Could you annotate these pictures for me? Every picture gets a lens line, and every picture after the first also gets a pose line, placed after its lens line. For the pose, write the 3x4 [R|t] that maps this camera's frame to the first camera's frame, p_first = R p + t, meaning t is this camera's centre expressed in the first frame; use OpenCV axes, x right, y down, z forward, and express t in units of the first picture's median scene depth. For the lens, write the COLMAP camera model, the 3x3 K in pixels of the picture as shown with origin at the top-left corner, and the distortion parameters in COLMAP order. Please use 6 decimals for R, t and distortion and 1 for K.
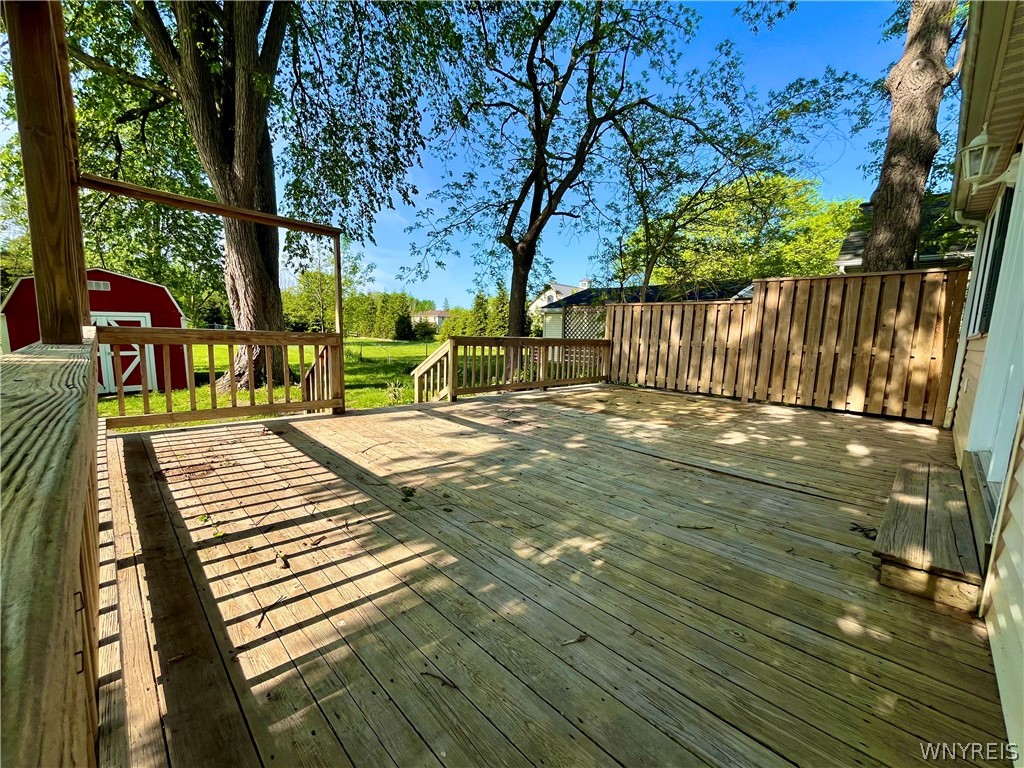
lens RADIAL K [[415.1, 0, 505.2], [0, 415.1, 385.0], [0, 0, 1]] dist [-0.002368, -0.000475]
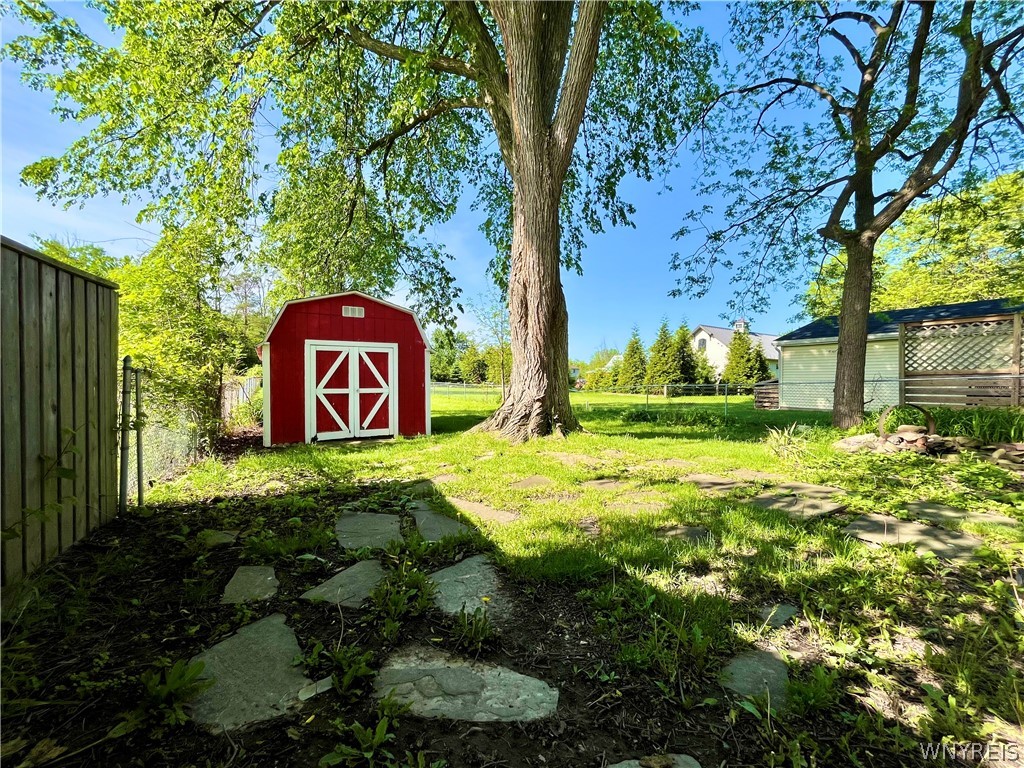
lens RADIAL K [[415.1, 0, 505.2], [0, 415.1, 385.0], [0, 0, 1]] dist [-0.002368, -0.000475]
pose [[0.968551, -0.013917, -0.248424, -0.441948], [-0.017724, 0.992039, -0.124678, 0.011086], [0.248182, 0.125160, 0.960594, 0.256103]]
